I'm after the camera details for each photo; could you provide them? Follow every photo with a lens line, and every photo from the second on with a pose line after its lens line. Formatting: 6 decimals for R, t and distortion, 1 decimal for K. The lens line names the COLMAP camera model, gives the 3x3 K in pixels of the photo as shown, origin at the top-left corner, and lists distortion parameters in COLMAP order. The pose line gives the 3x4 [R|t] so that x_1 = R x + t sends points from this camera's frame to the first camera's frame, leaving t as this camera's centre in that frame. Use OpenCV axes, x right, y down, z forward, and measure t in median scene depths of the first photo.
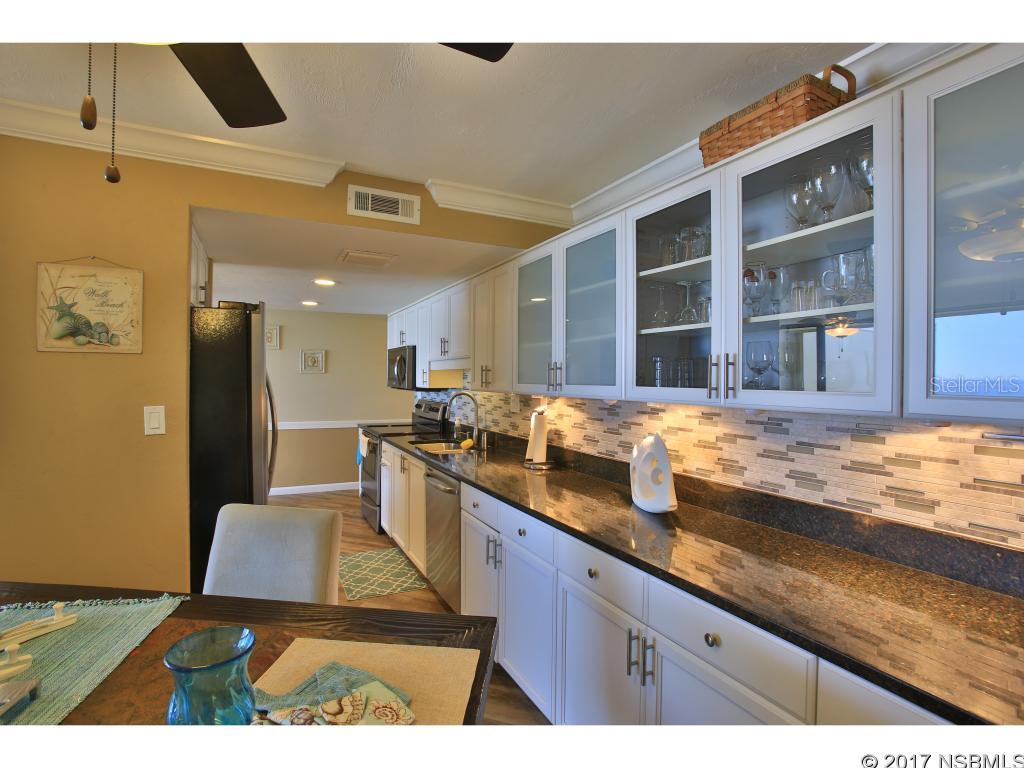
lens RADIAL K [[499.8, 0, 482.9], [0, 499.8, 381.4], [0, 0, 1]] dist [-0.034456, 0.003346]
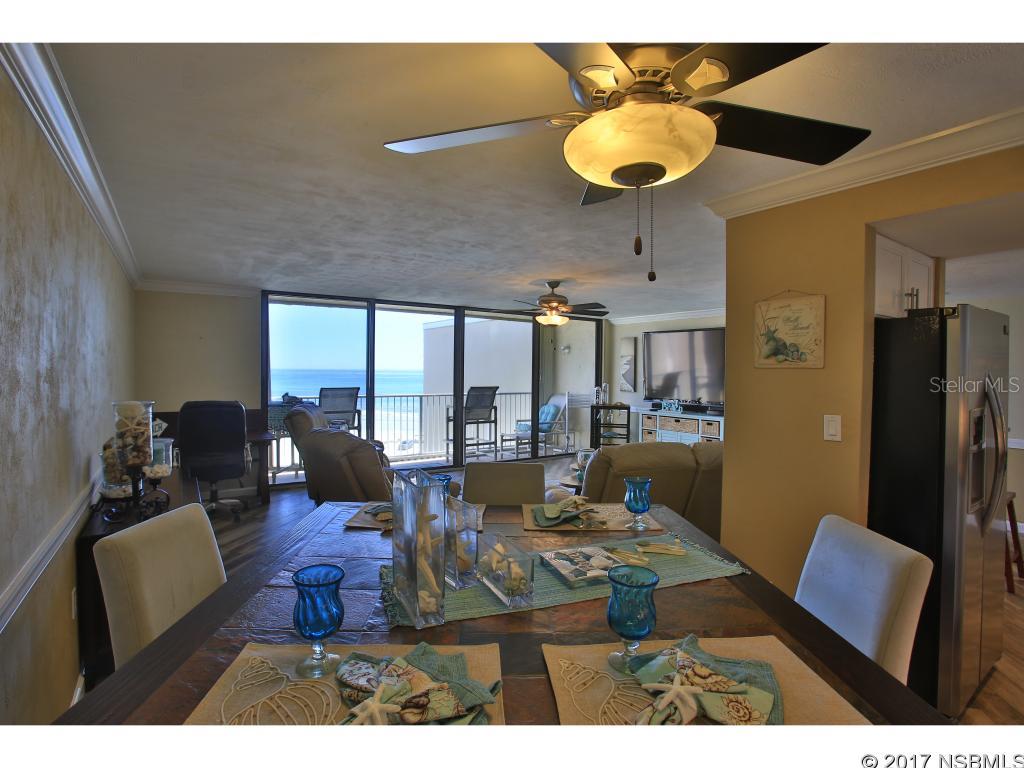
lens RADIAL K [[499.8, 0, 513.2], [0, 499.8, 380.9], [0, 0, 1]] dist [-0.034456, 0.003346]
pose [[0.147031, 0.017732, -0.988973, 1.082077], [-0.008896, 0.999823, 0.016604, -0.129474], [0.989092, 0.006357, 0.147162, 0.405857]]
